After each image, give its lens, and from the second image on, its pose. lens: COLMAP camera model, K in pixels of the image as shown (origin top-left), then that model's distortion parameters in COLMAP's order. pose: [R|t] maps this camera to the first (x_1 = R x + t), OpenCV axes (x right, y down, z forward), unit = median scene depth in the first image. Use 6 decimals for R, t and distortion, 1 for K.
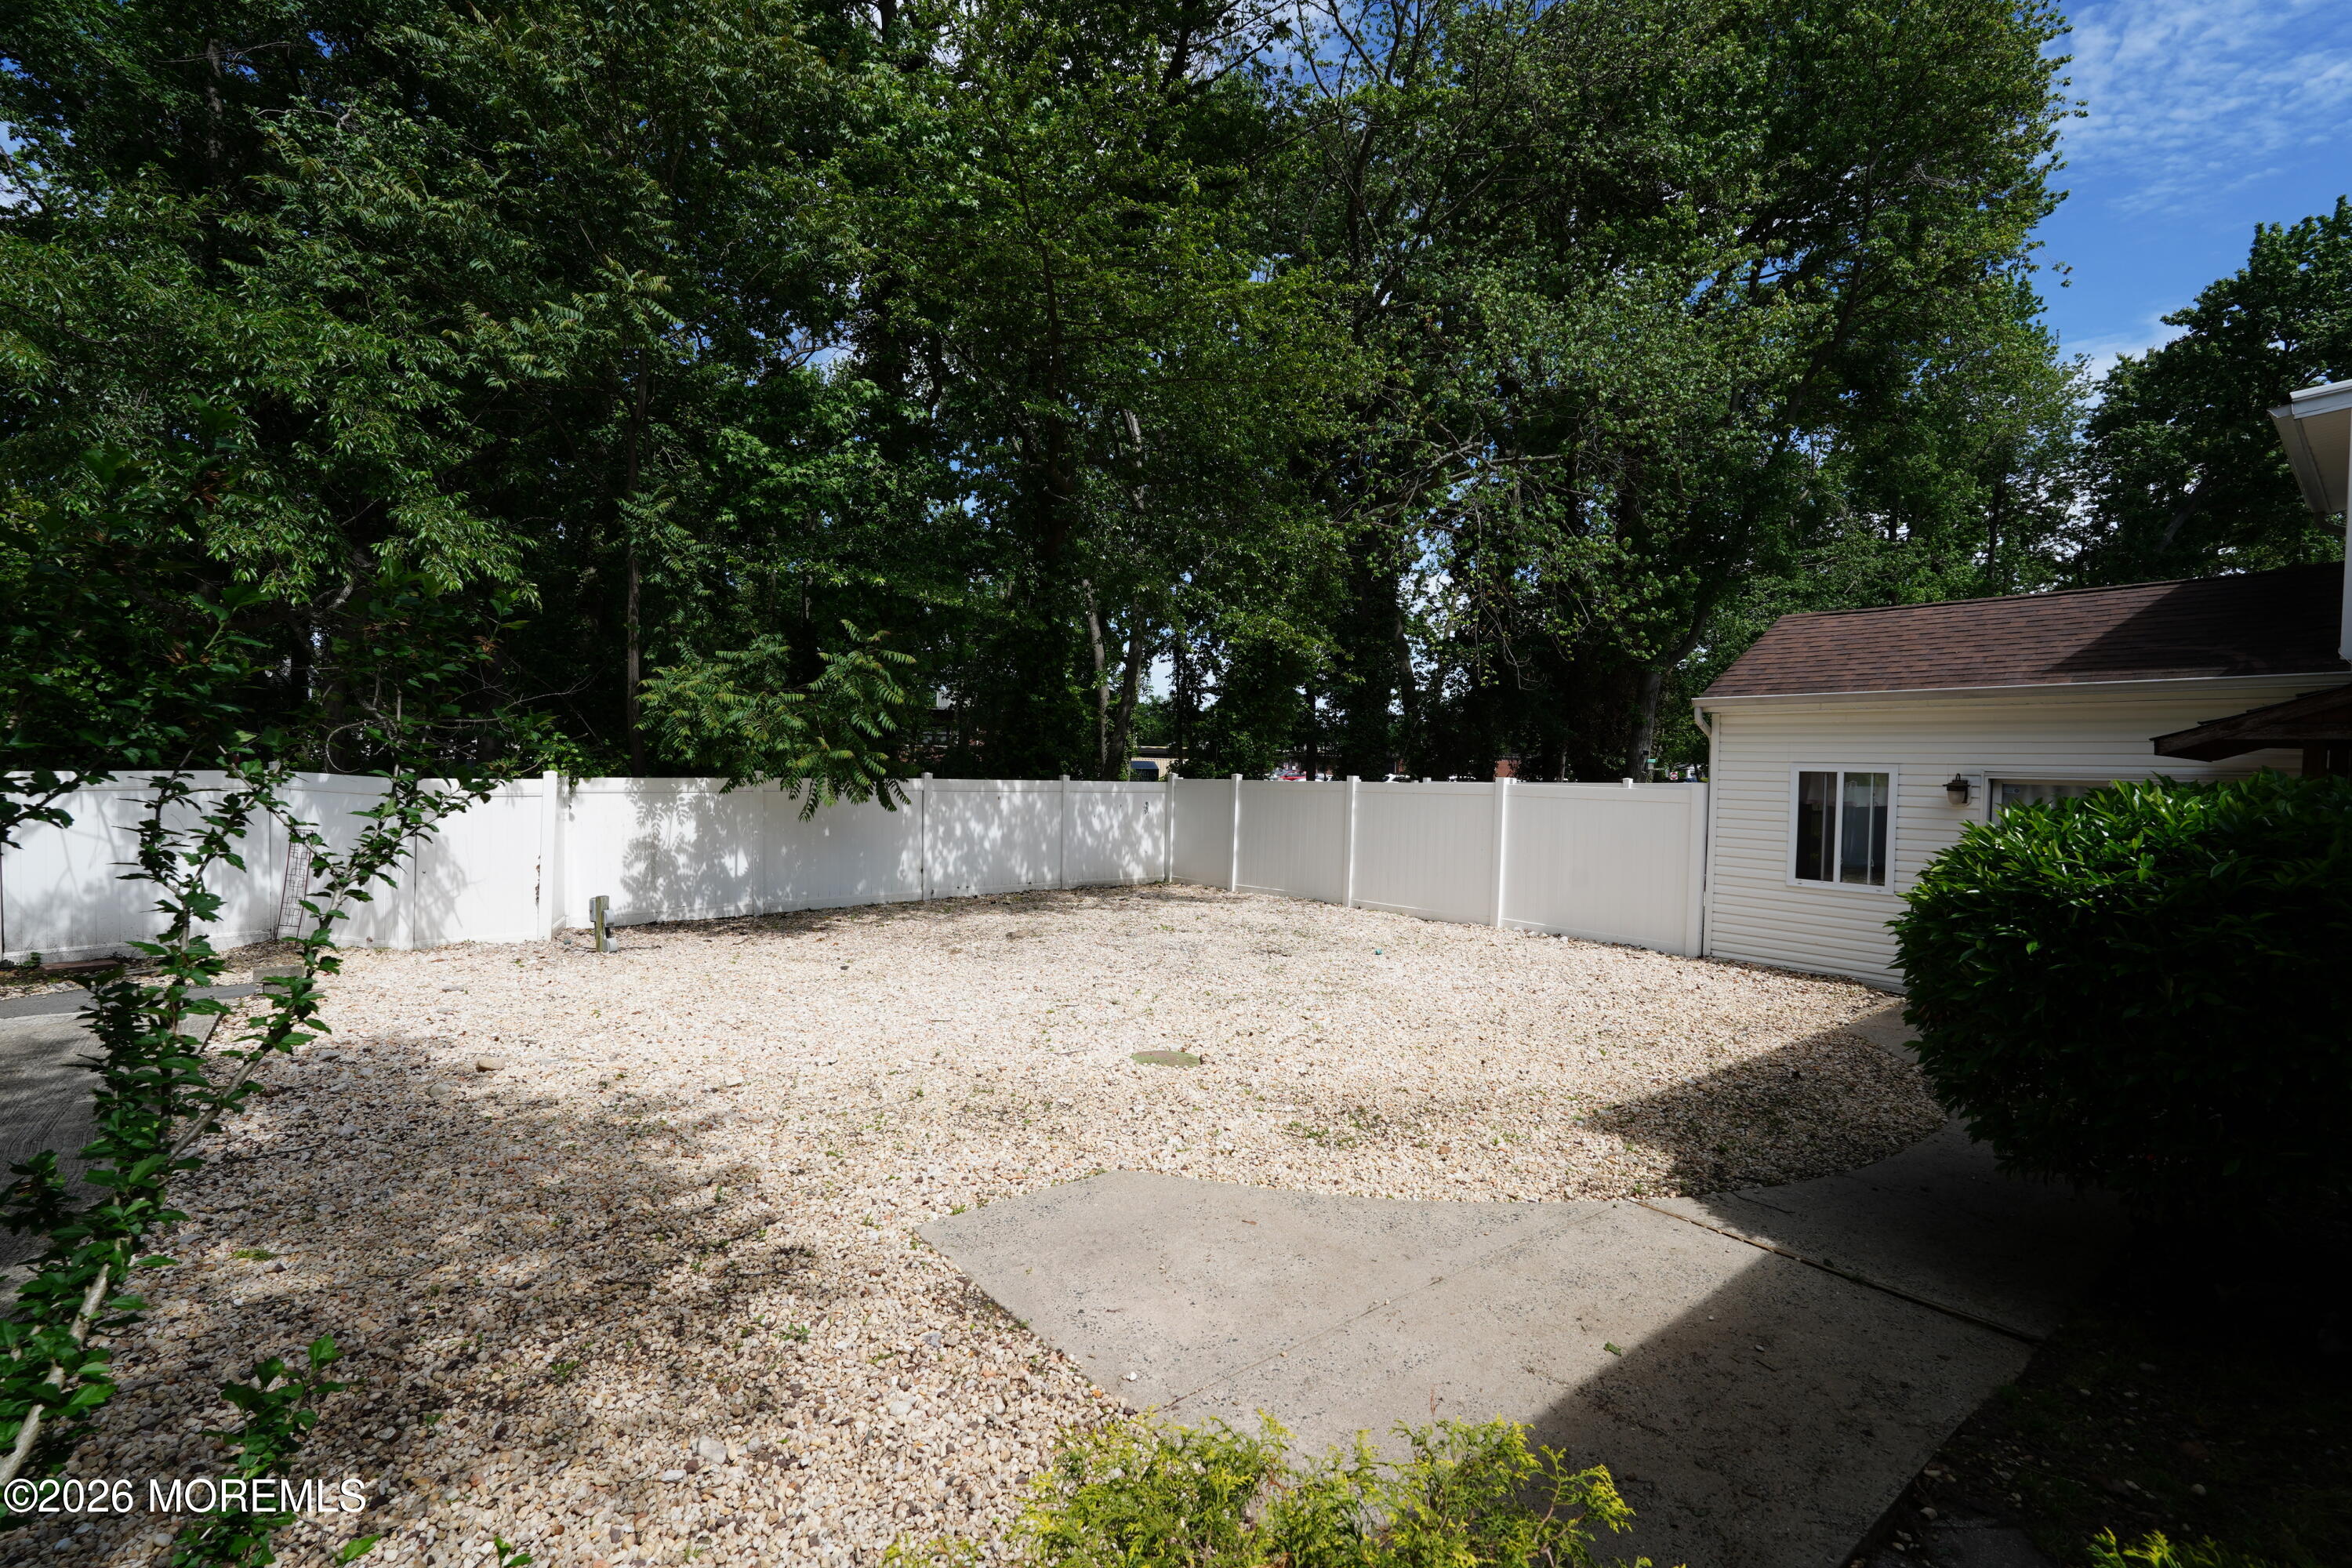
lens RADIAL K [[1071.7, 0, 1167.9], [0, 1071.7, 771.9], [0, 0, 1]] dist [0.005231, 0.000595]
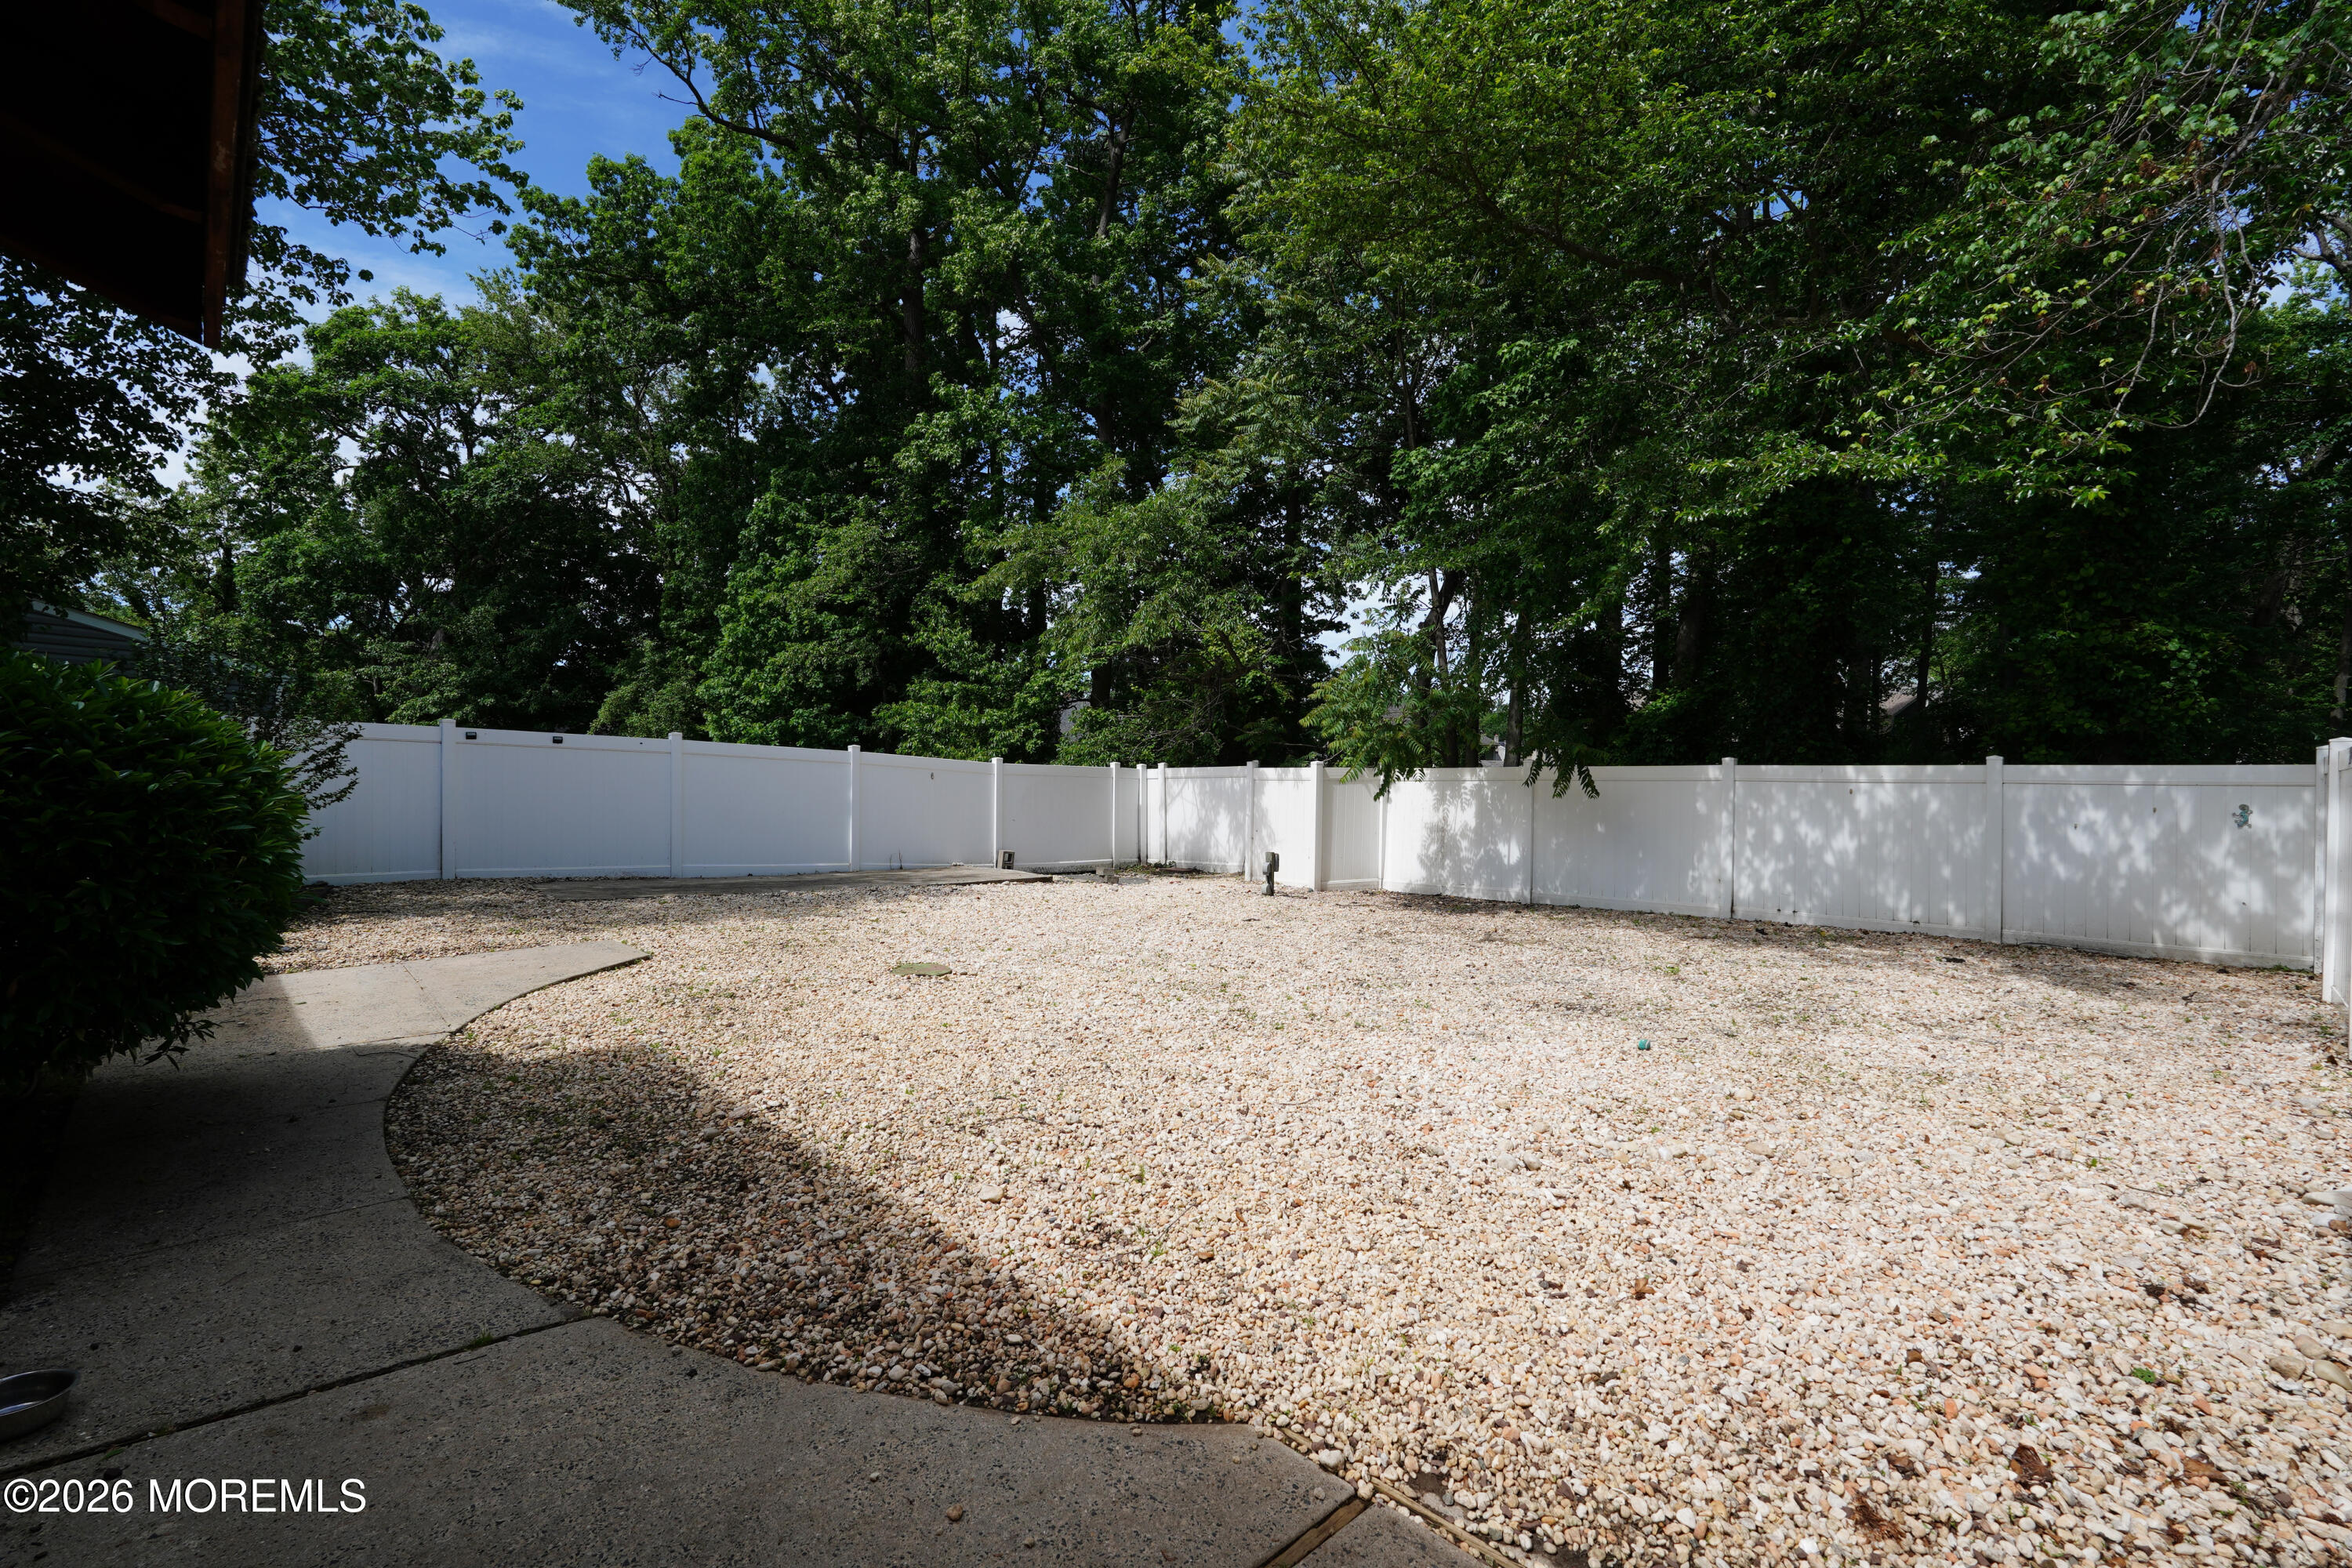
lens RADIAL K [[1071.7, 0, 1173.9], [0, 1071.7, 797.2], [0, 0, 1]] dist [0.005231, 0.000595]
pose [[0.068054, -0.005949, -0.997664, 0.507604], [-0.013350, 0.999887, -0.006873, 0.038250], [0.997592, 0.013786, 0.067967, 0.518312]]
